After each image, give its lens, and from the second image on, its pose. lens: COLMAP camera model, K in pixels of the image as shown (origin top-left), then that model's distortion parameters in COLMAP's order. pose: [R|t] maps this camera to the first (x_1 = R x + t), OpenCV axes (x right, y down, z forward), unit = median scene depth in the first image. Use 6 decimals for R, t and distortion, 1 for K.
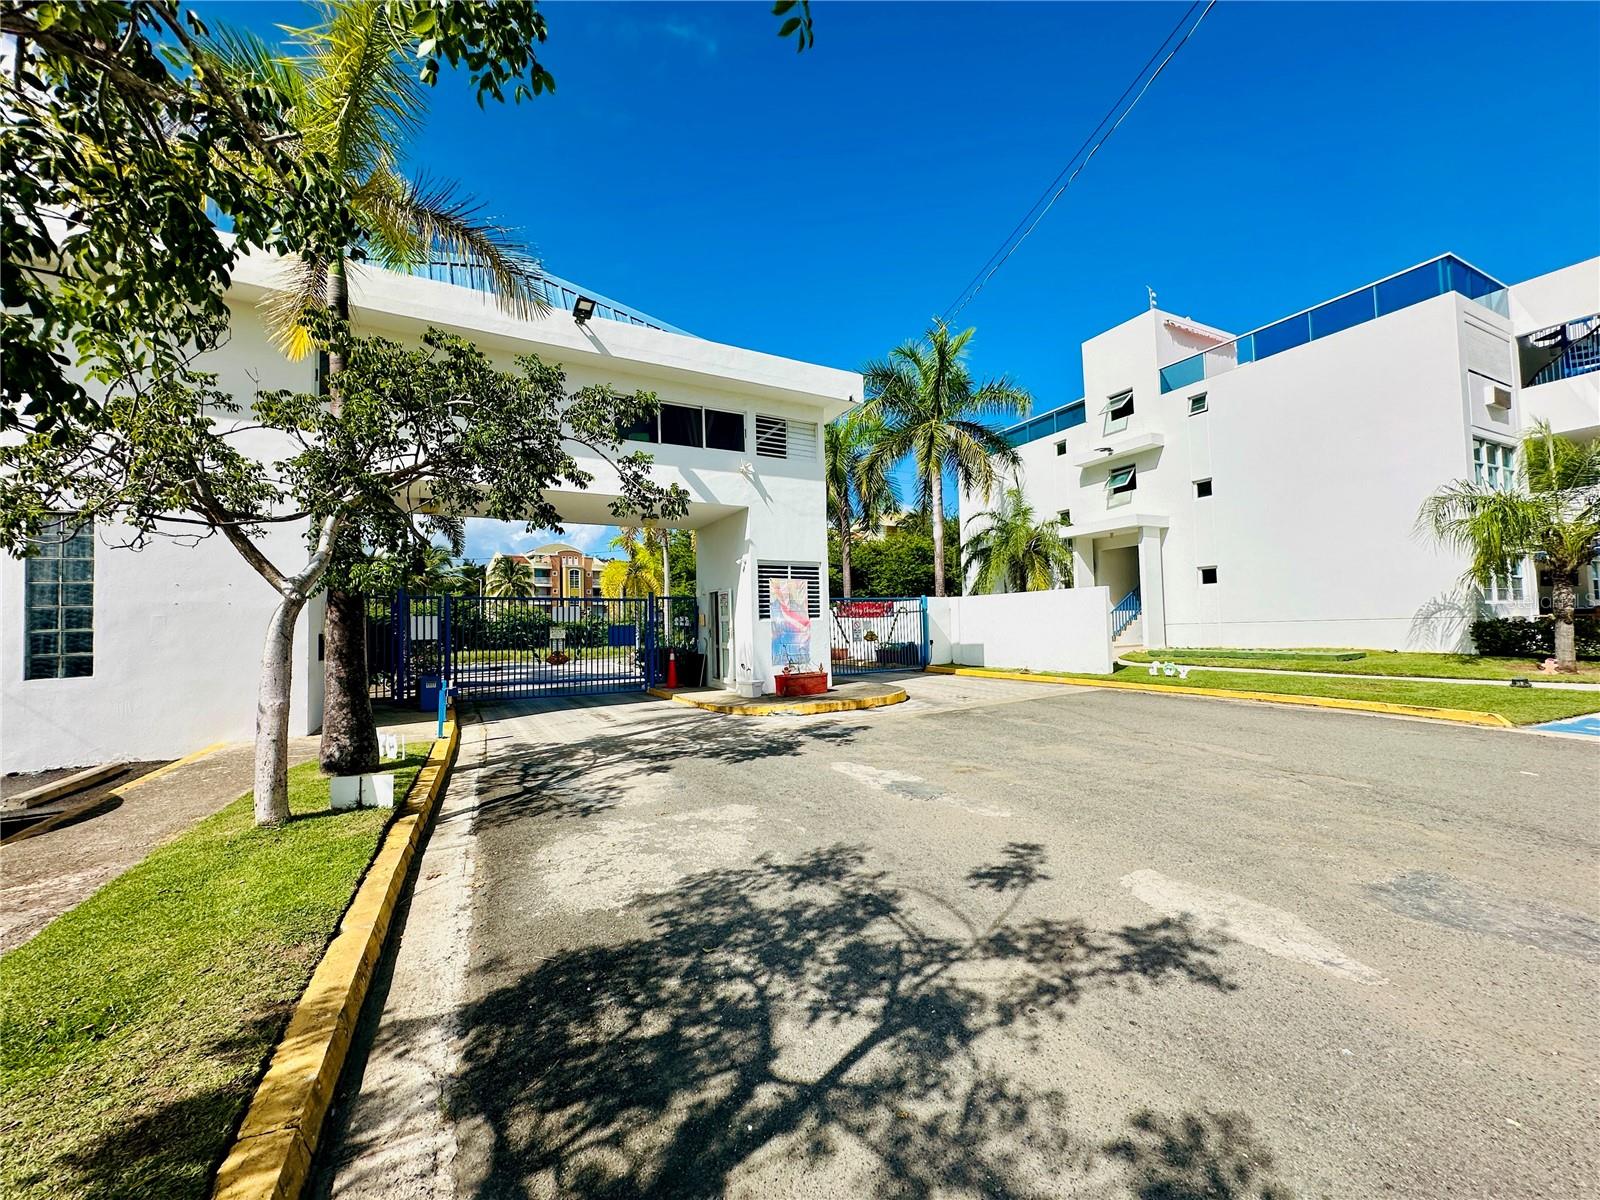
lens RADIAL K [[640.1, 0, 797.0], [0, 640.1, 601.1], [0, 0, 1]] dist [0.000896, -0.000236]
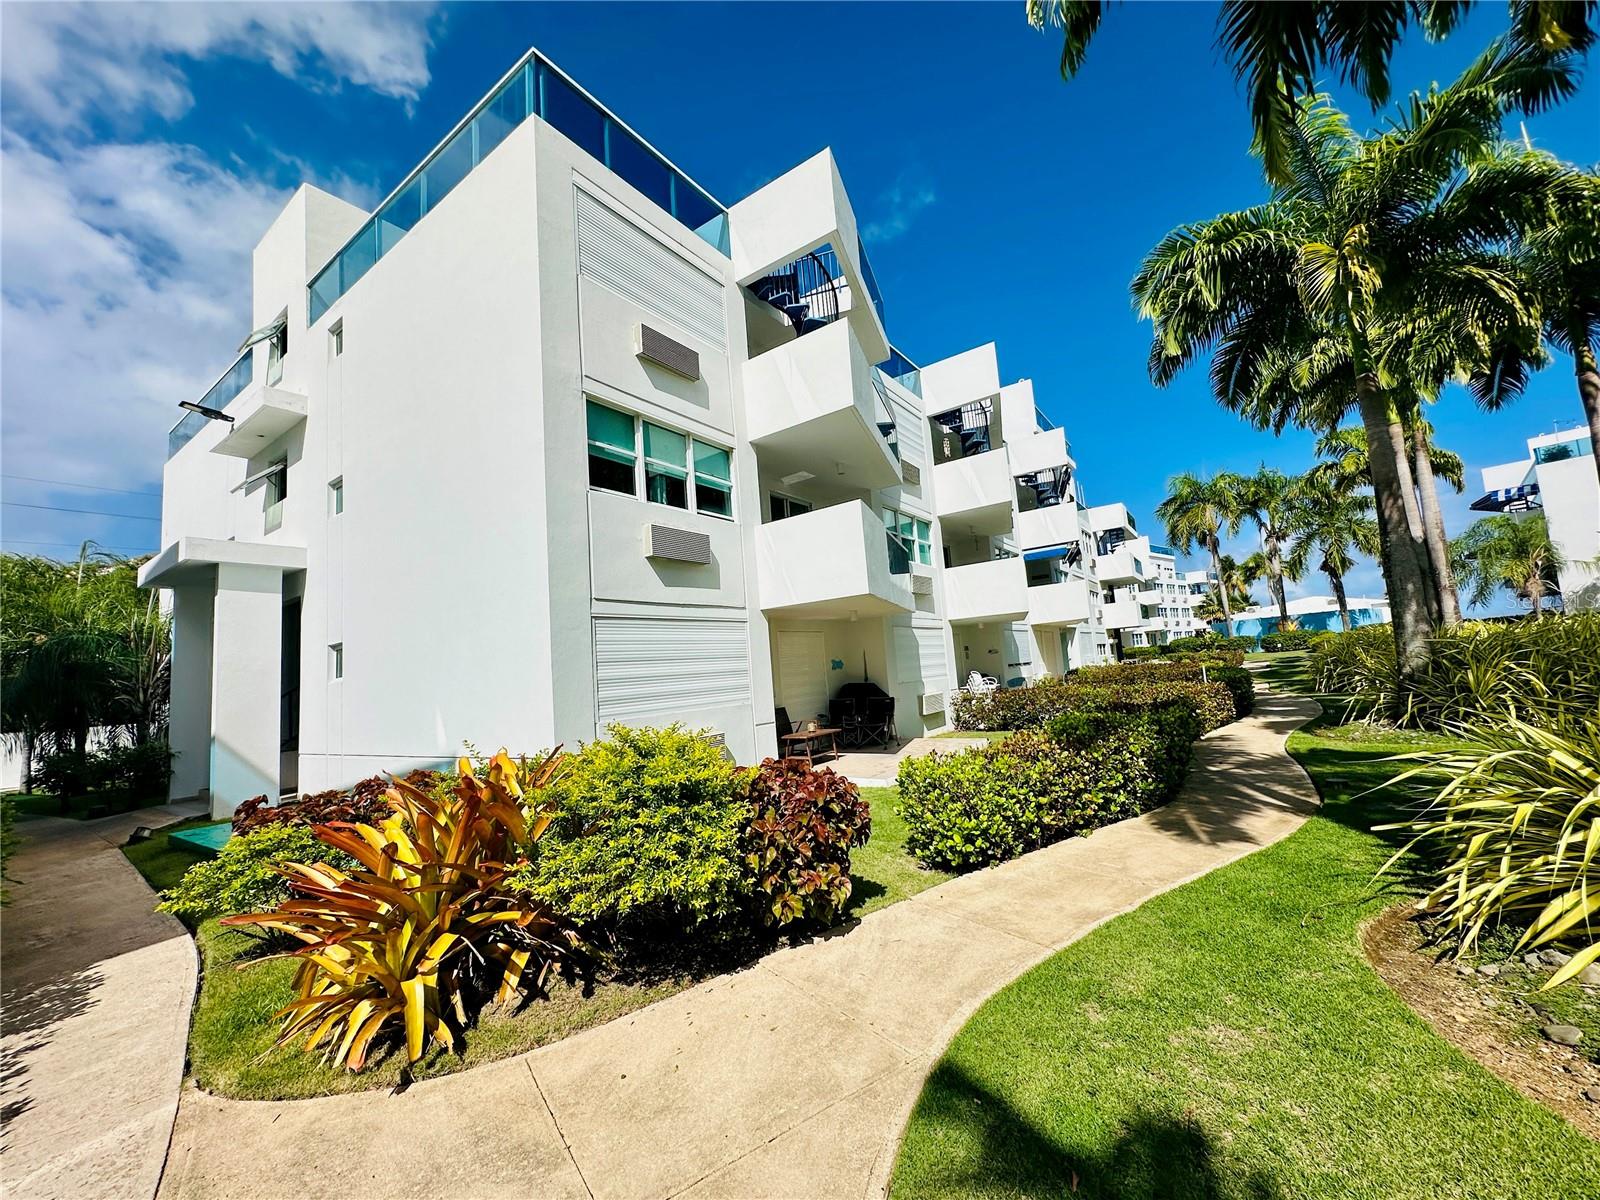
lens RADIAL K [[640.1, 0, 797.0], [0, 640.1, 601.1], [0, 0, 1]] dist [0.000896, -0.000236]
pose [[0.874083, 0.012144, 0.485625, 0.808077], [0.034037, 0.995700, -0.086162, -0.034507], [-0.484582, 0.091842, 0.869911, 0.409201]]
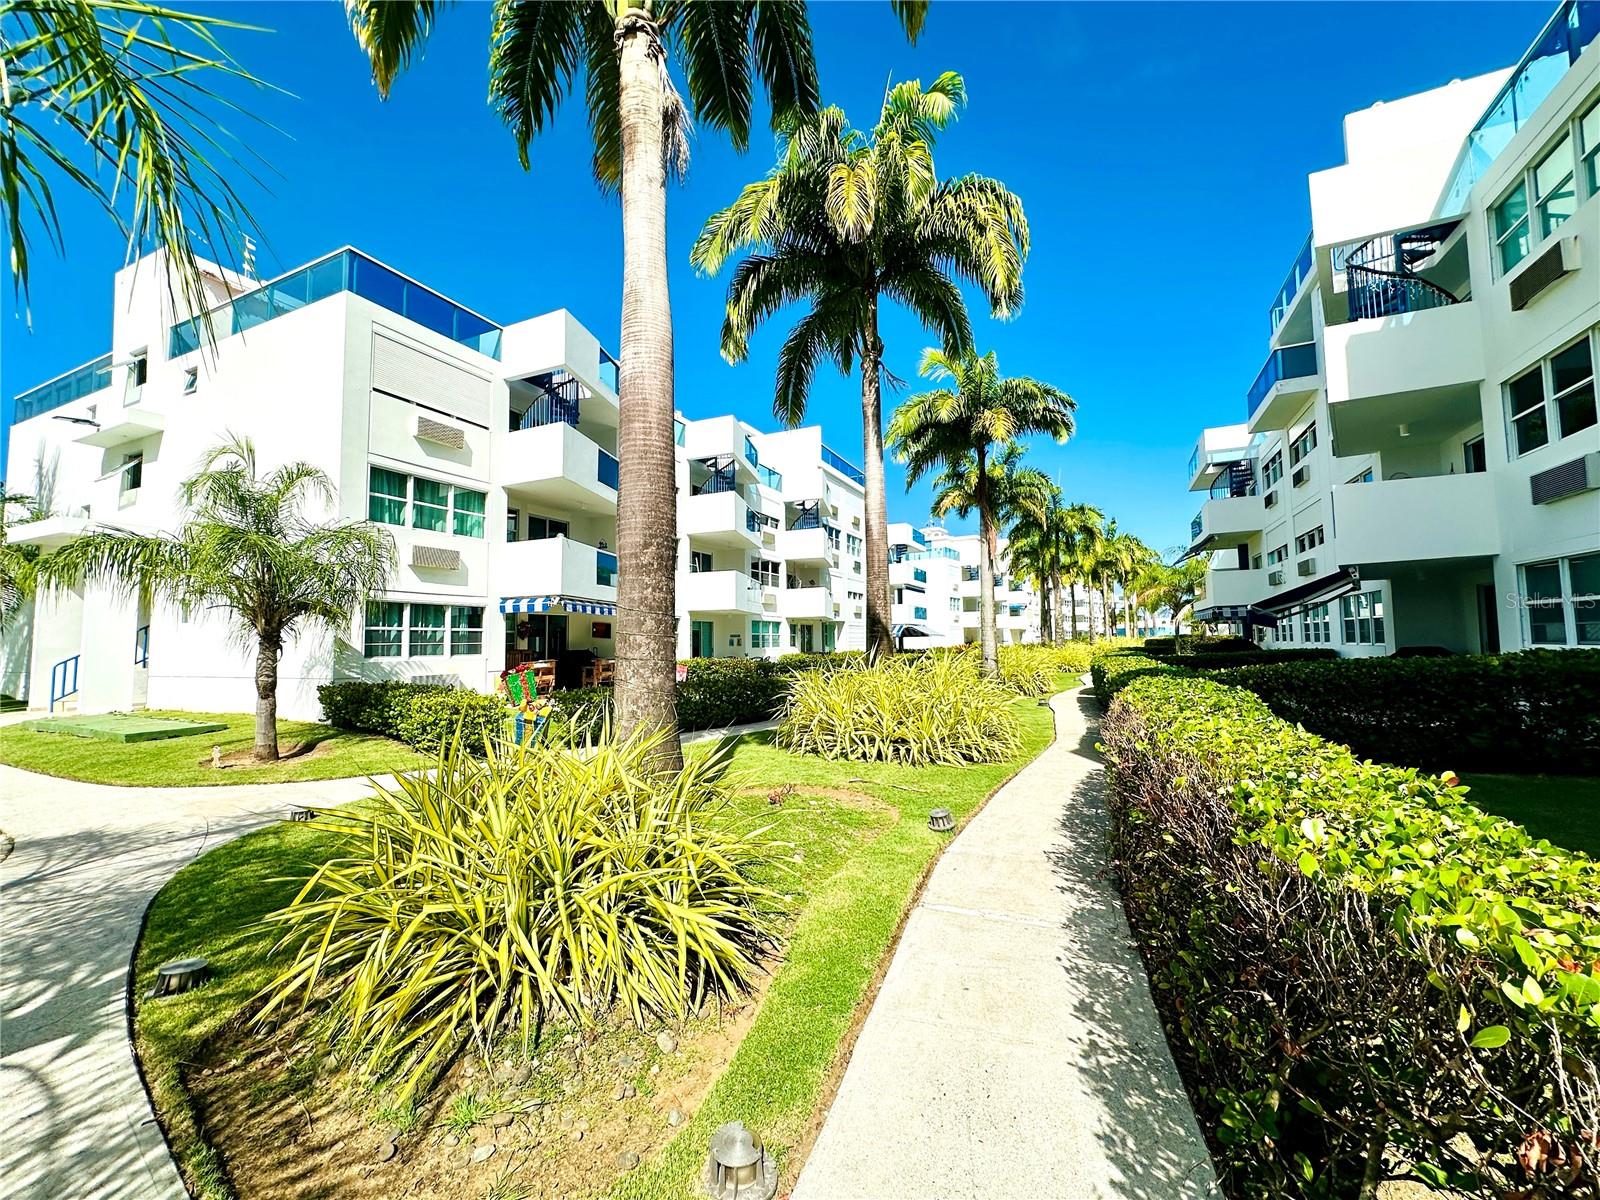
lens RADIAL K [[636.8, 0, 804.3], [0, 636.8, 596.3], [0, 0, 1]] dist [0.001218, 0.000060]
pose [[0.768227, 0.062742, 0.637096, 0.819999], [-0.033977, 0.997779, -0.057293, -0.045976], [-0.639276, 0.022367, 0.768652, -0.020786]]
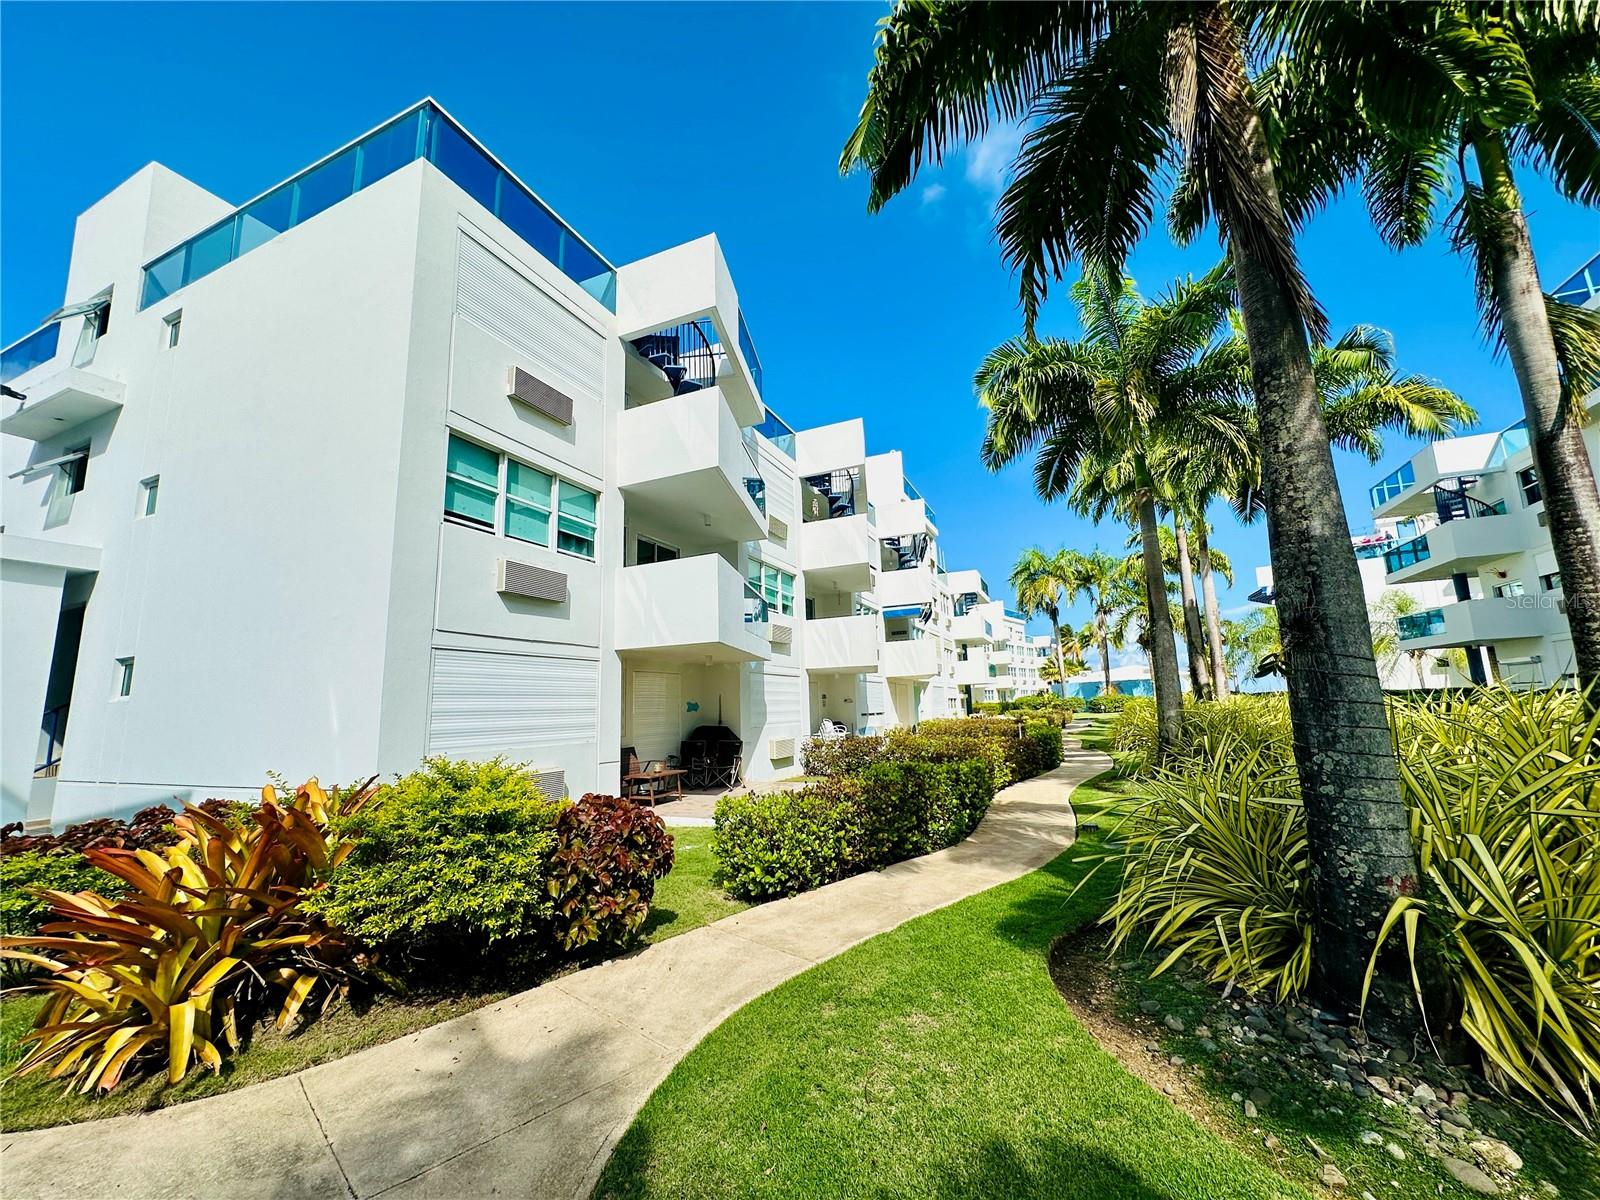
lens RADIAL K [[642.4, 0, 800.0], [0, 642.4, 600.0], [0, 0, 1]] dist [-0.003163, 0.001048]
pose [[0.764110, 0.108243, 0.635940, 0.808031], [-0.015936, 0.988688, -0.149136, -0.037357], [-0.644890, 0.103822, 0.757191, 0.362247]]
